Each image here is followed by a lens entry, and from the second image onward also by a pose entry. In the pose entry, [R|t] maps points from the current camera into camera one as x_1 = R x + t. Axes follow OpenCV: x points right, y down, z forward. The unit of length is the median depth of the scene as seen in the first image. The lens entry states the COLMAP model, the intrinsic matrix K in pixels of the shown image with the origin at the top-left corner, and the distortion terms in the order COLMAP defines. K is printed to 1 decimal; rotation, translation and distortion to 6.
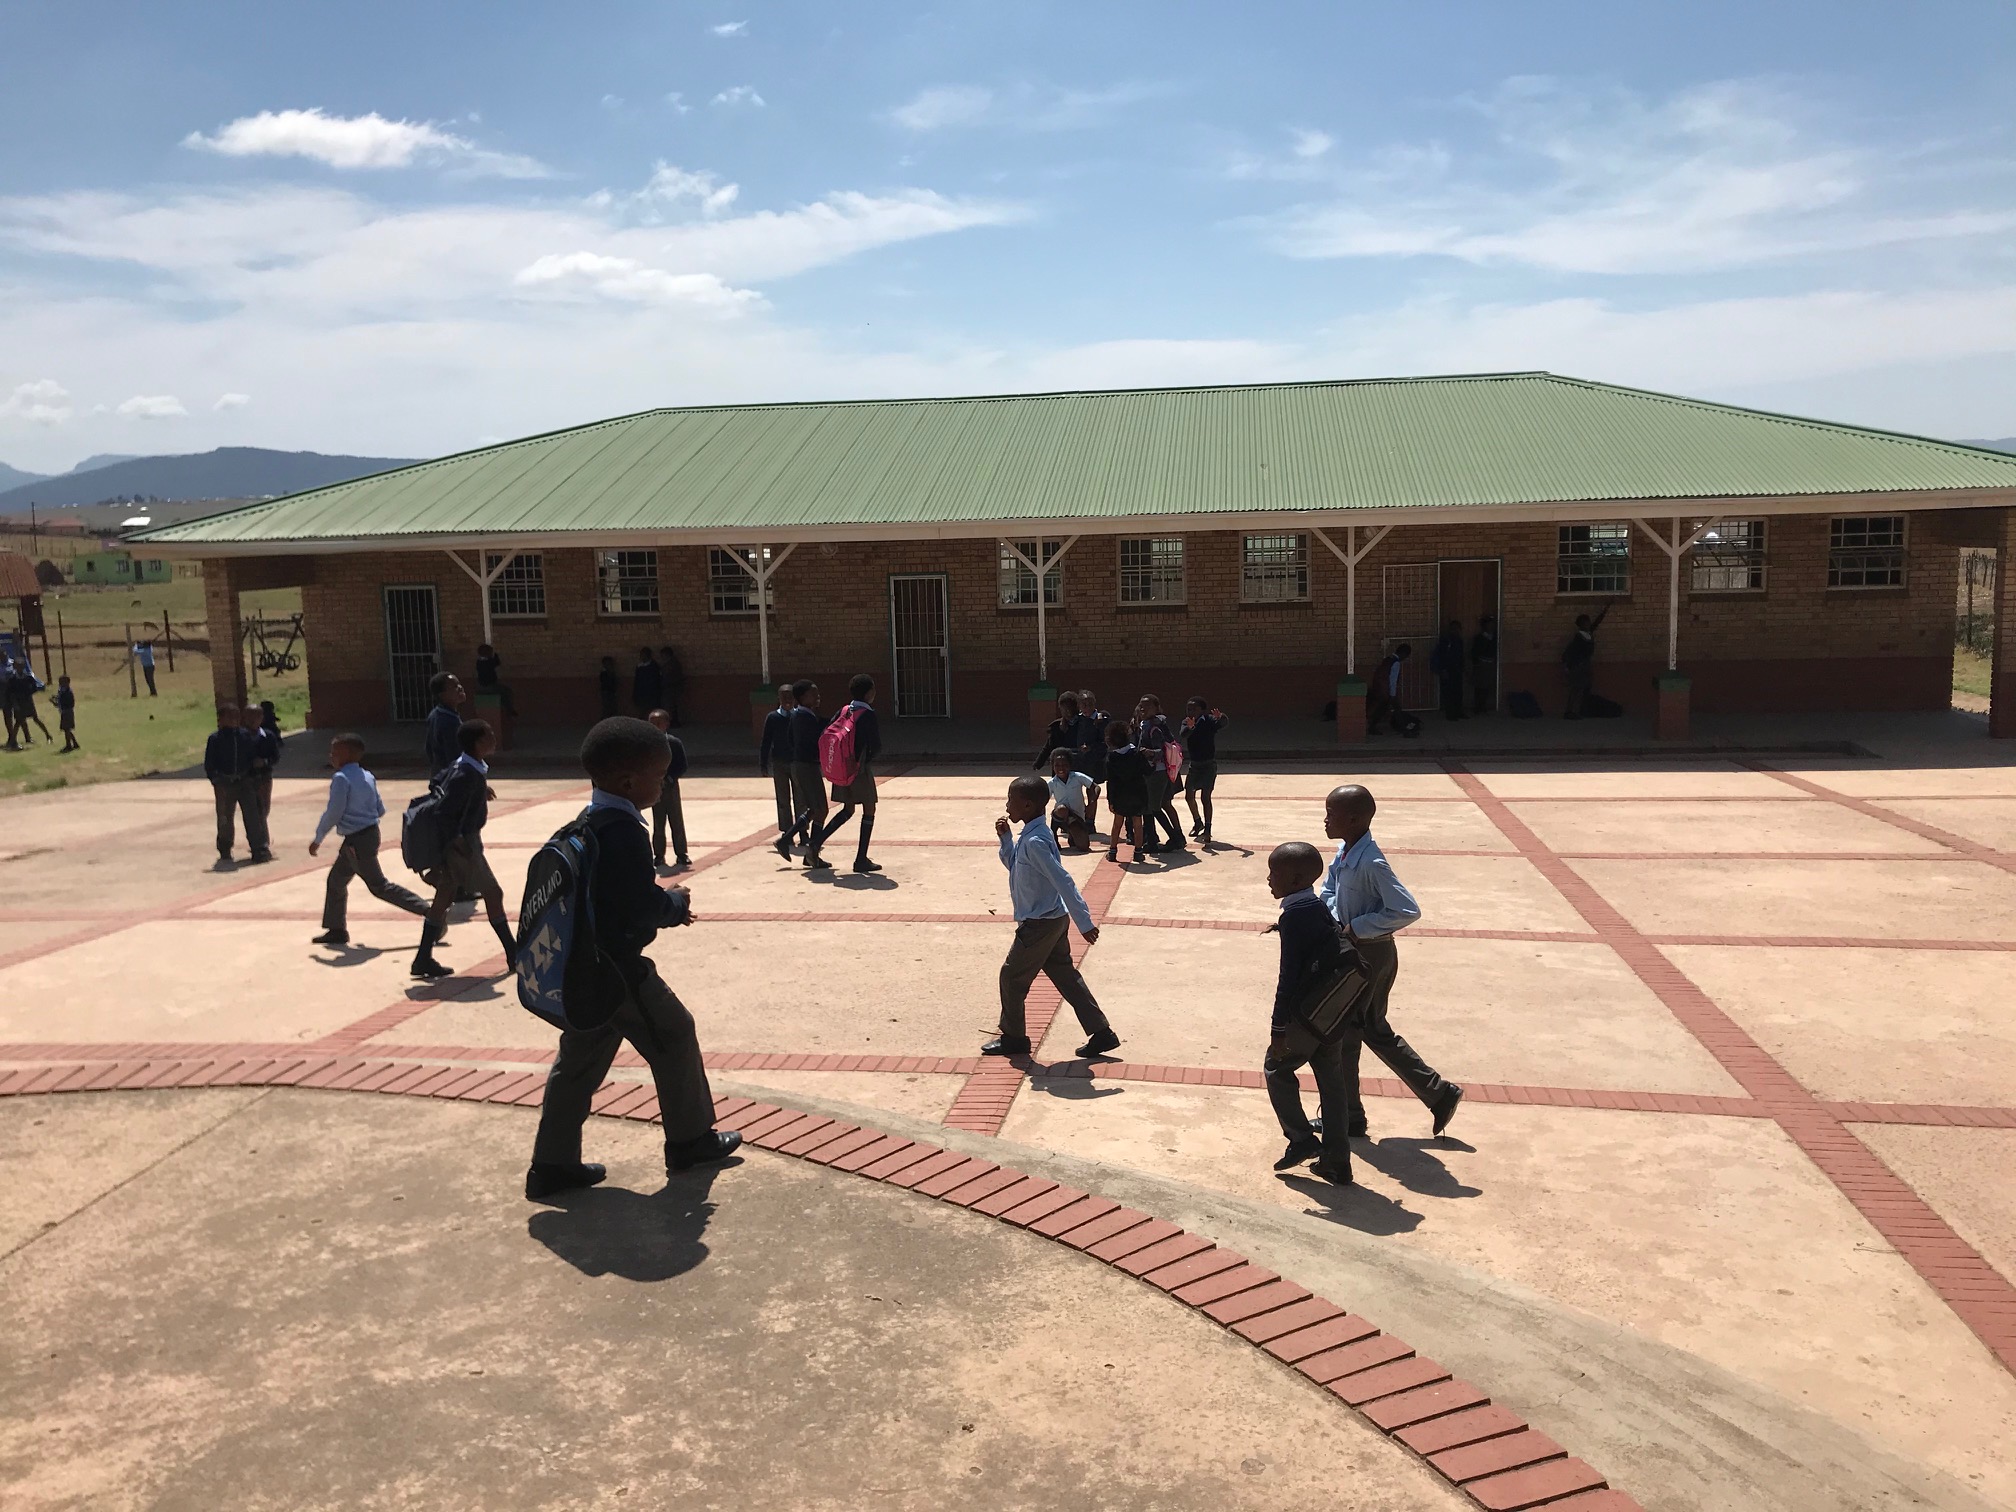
lens RADIAL K [[1656.8, 0, 1013.2], [0, 1656.8, 744.1], [0, 0, 1]] dist [0.027858, -0.021930]
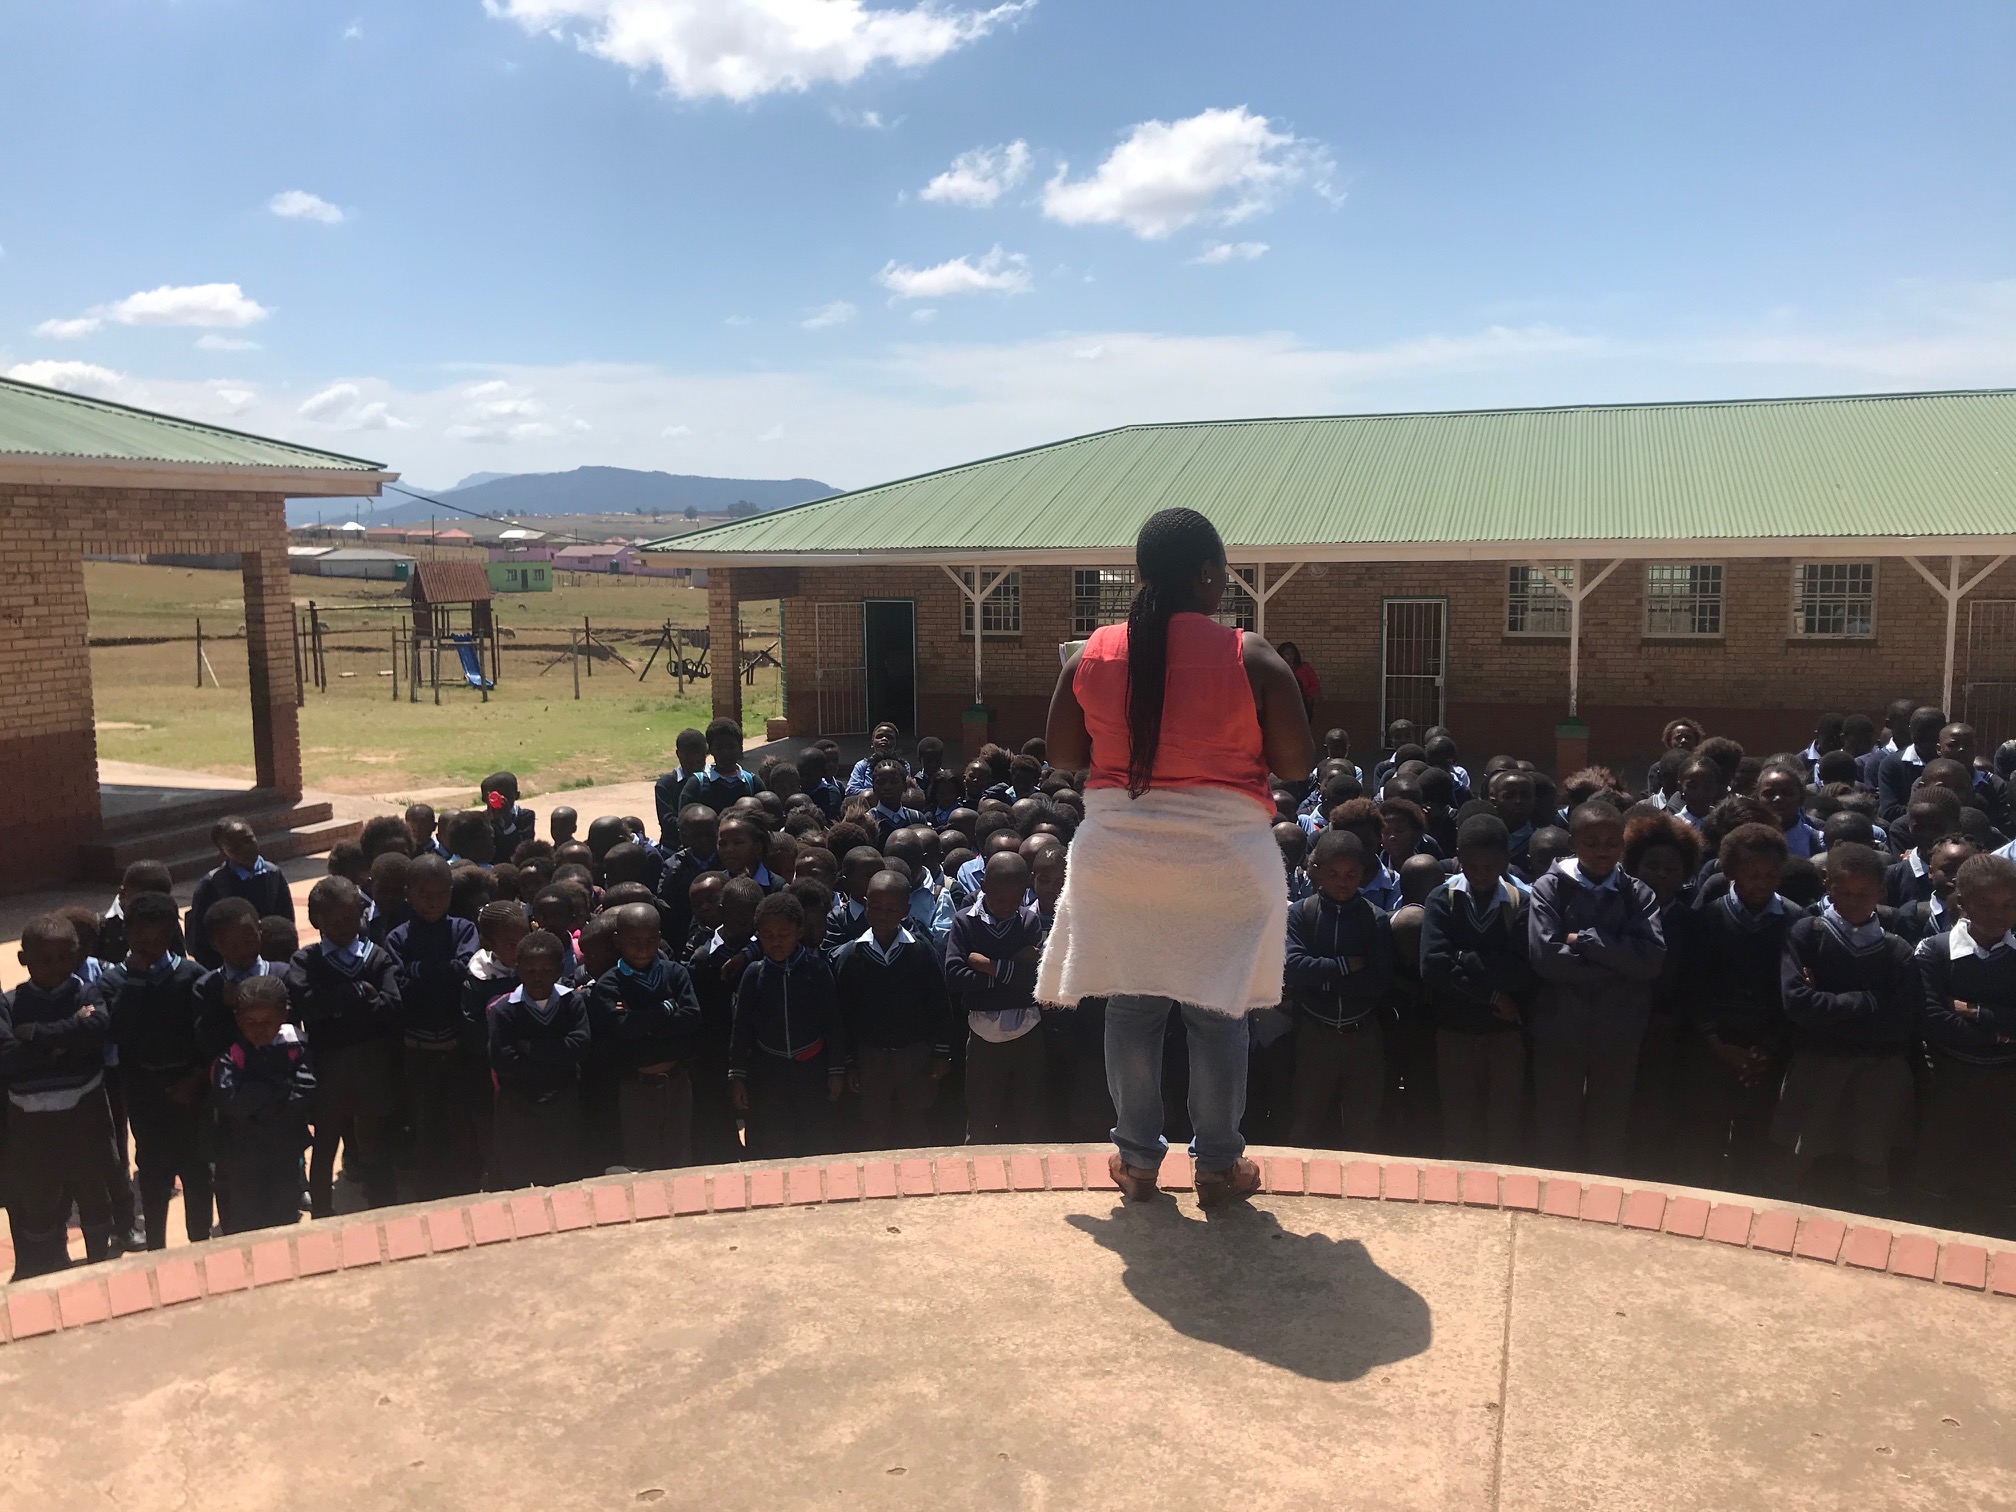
lens RADIAL K [[1656.8, 0, 1013.2], [0, 1656.8, 744.1], [0, 0, 1]] dist [0.027858, -0.021930]
pose [[0.982755, 0.038617, -0.180834, -0.112861], [-0.041096, 0.999105, -0.009983, -0.000781], [0.180287, 0.017243, 0.983463, 0.031949]]
